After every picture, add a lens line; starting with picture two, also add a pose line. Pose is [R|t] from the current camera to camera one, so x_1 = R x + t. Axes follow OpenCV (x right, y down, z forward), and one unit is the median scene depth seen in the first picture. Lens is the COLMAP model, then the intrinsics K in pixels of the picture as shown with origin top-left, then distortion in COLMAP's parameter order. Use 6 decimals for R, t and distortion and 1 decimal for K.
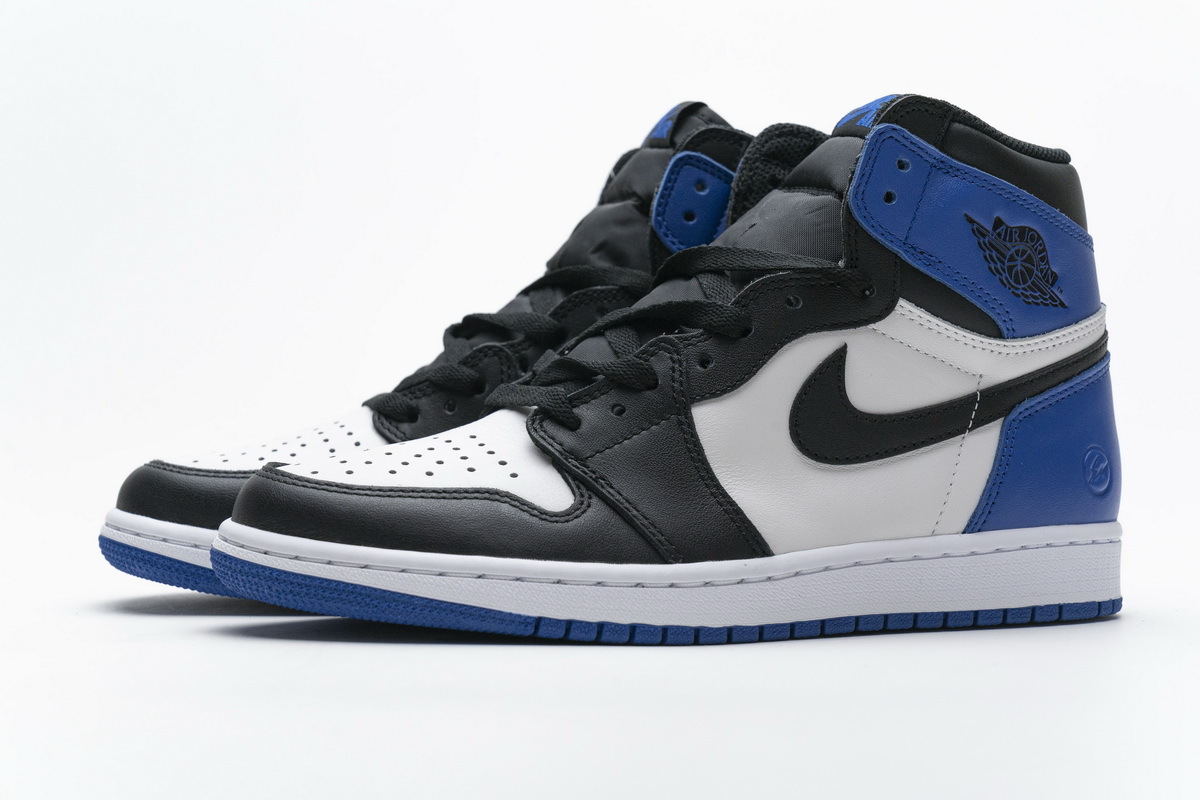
lens RADIAL K [[2403.8, 0, 600.0], [0, 2403.8, 400.0], [0, 0, 1]] dist [0.047352, -0.226066]
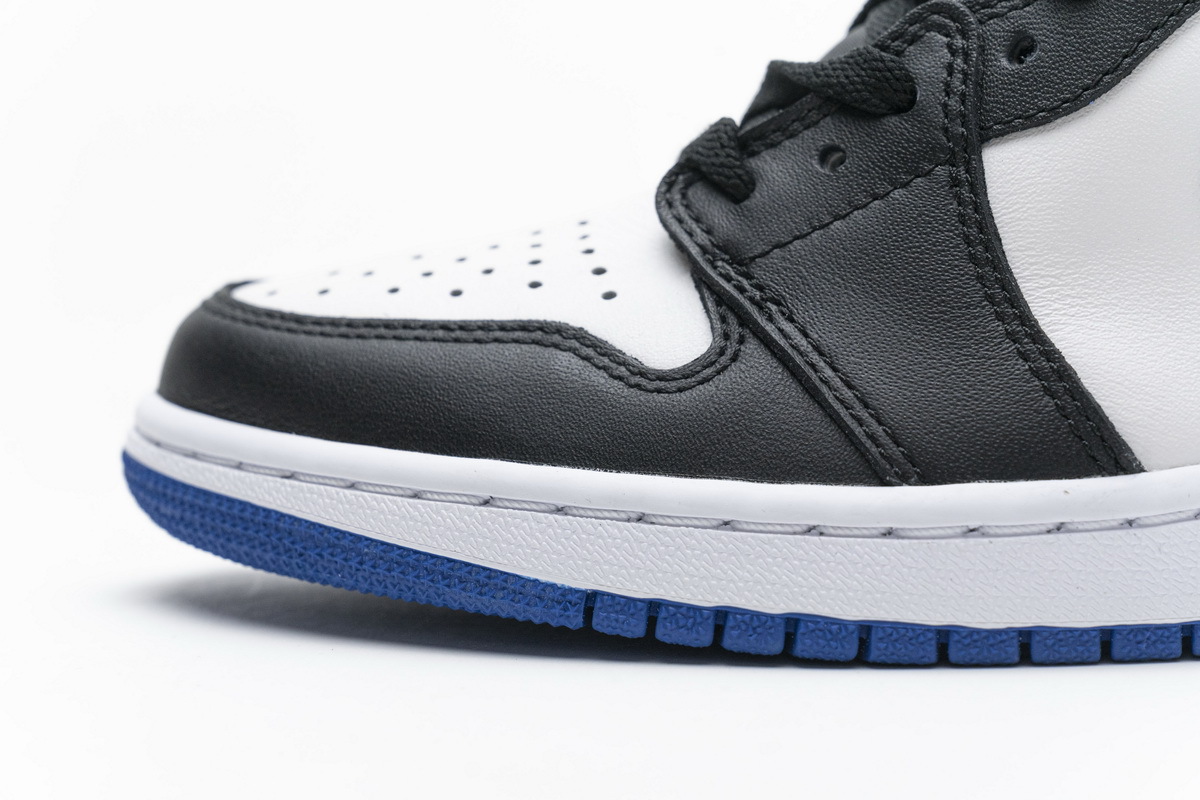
lens RADIAL K [[2403.8, 0, 600.0], [0, 2403.8, 400.0], [0, 0, 1]] dist [0.047352, -0.226066]
pose [[0.915431, 0.013066, -0.402263, 0.159474], [0.008909, 0.998570, 0.052709, 0.026665], [0.402376, -0.051835, 0.914006, 0.548015]]
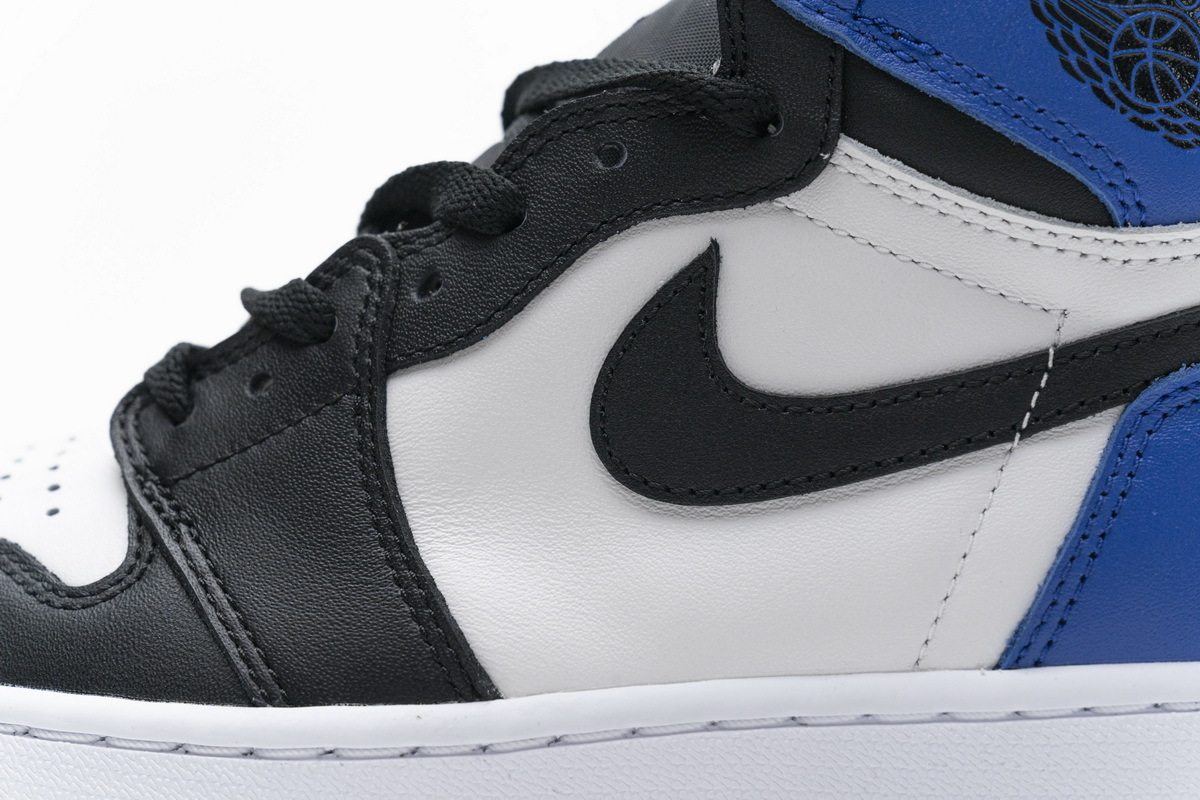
lens RADIAL K [[2403.8, 0, 600.0], [0, 2403.8, 400.0], [0, 0, 1]] dist [0.047352, -0.226066]
pose [[0.892569, -0.000118, -0.450911, 0.295484], [-0.010666, 0.999715, -0.021373, 0.017238], [0.450785, 0.023887, 0.892313, 0.595852]]
